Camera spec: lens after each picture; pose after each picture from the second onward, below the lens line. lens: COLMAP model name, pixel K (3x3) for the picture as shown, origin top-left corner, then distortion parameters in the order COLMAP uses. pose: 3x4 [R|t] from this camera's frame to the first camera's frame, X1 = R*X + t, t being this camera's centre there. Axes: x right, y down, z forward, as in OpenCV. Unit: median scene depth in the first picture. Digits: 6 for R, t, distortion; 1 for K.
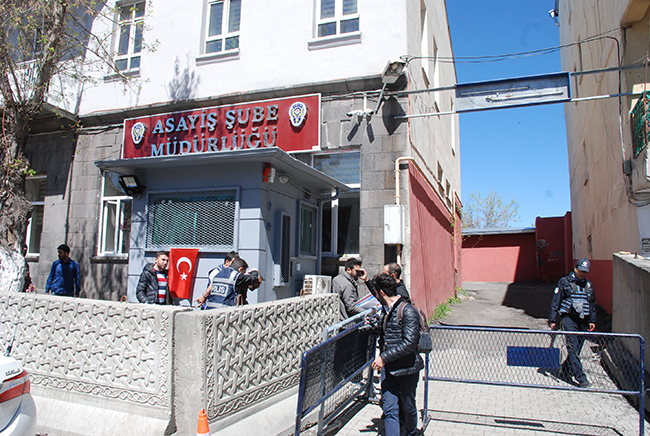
lens RADIAL K [[506.3, 0, 322.3], [0, 506.3, 230.5], [0, 0, 1]] dist [-0.162179, 0.113302]
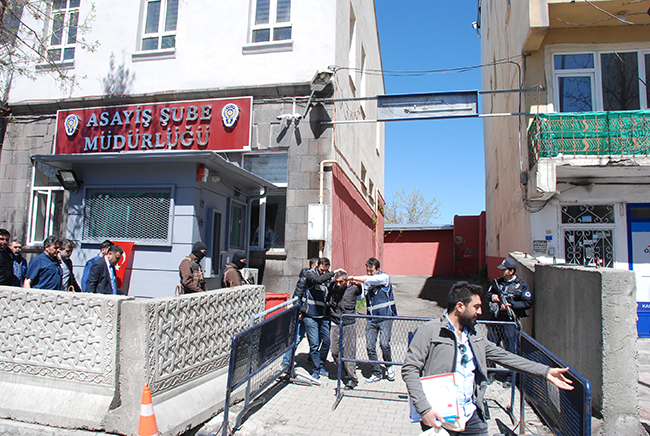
lens RADIAL K [[506.3, 0, 322.3], [0, 506.3, 230.5], [0, 0, 1]] dist [-0.162179, 0.113302]
pose [[0.989602, 0.022084, 0.142129, -0.001307], [-0.024494, 0.999584, 0.015231, -0.010370], [-0.141734, -0.018554, 0.989731, -0.074524]]
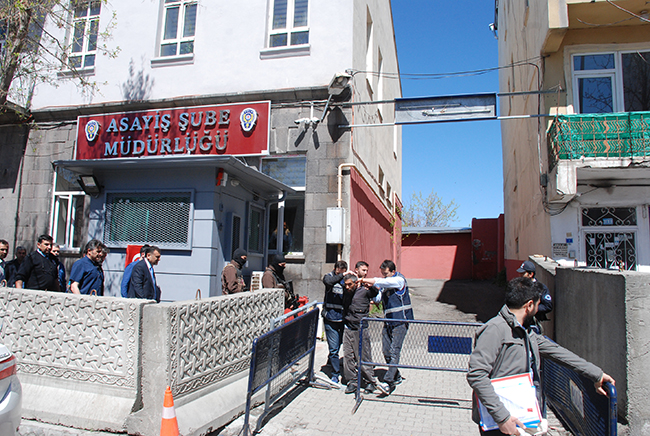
lens RADIAL K [[506.3, 0, 322.3], [0, 506.3, 230.5], [0, 0, 1]] dist [-0.162179, 0.113302]
pose [[0.993824, 0.019625, 0.109217, -0.004812], [-0.020740, 0.999744, 0.009078, -0.010490], [-0.109010, -0.011287, 0.993977, -0.075110]]
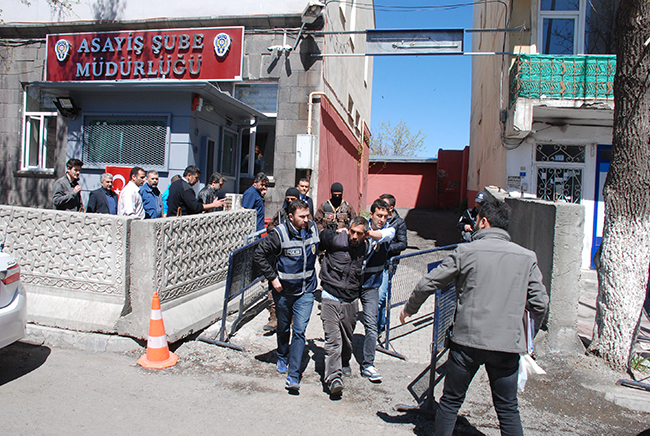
lens RADIAL K [[506.3, 0, 322.3], [0, 506.3, 230.5], [0, 0, 1]] dist [-0.162179, 0.113302]
pose [[0.984102, 0.023934, 0.175985, -0.014331], [-0.051177, 0.987063, 0.151943, -0.010977], [-0.170072, -0.158533, 0.972596, -0.131870]]
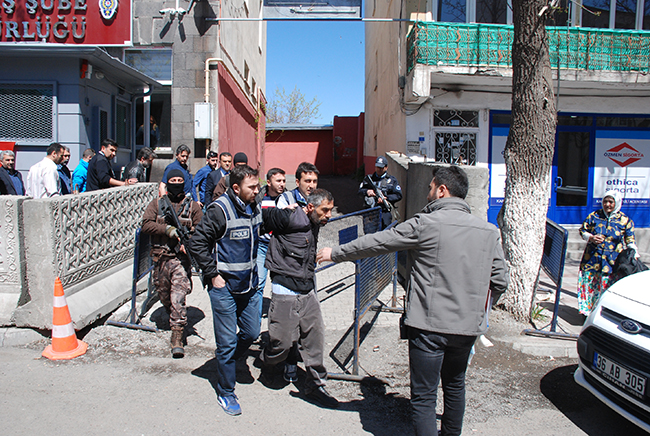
lens RADIAL K [[506.3, 0, 322.3], [0, 506.3, 230.5], [0, 0, 1]] dist [-0.162179, 0.113302]
pose [[0.927781, -0.037373, 0.371249, -0.027855], [-0.042046, 0.978162, 0.203545, -0.009708], [-0.370749, -0.204454, 0.905949, -0.117964]]
